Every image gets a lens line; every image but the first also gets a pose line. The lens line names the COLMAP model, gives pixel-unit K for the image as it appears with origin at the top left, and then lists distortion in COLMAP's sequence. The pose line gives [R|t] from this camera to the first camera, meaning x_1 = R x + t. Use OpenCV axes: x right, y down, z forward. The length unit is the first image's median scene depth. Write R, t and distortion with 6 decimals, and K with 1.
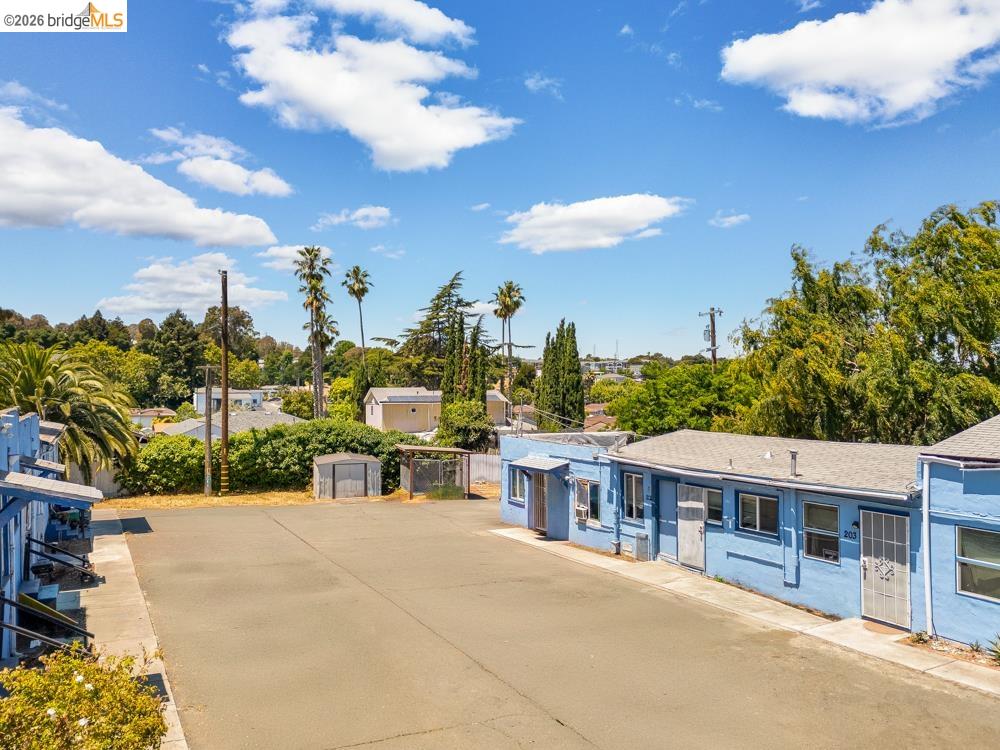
lens RADIAL K [[734.9, 0, 500.0], [0, 734.9, 375.0], [0, 0, 1]] dist [0.041990, -0.001936]
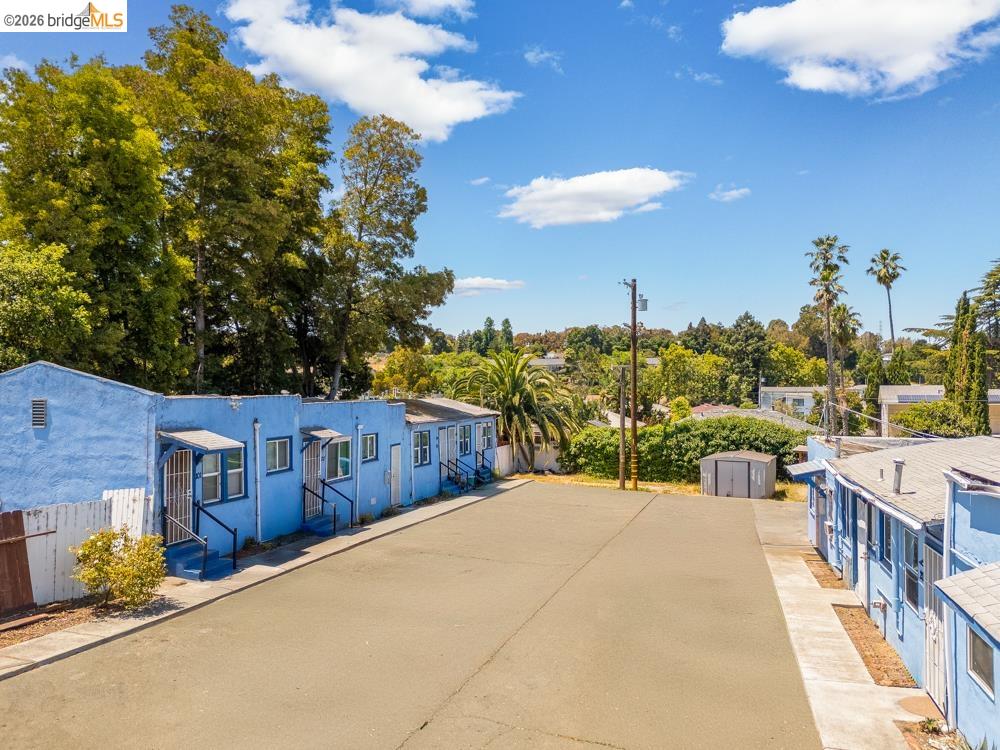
lens RADIAL K [[753.0, 0, 500.0], [0, 753.0, 375.0], [0, 0, 1]] dist [-0.002539, -0.002579]
pose [[0.677781, -0.012727, -0.735153, 0.304215], [0.012012, 0.999908, -0.006235, 0.007519], [0.735165, -0.004605, 0.677872, 0.083147]]
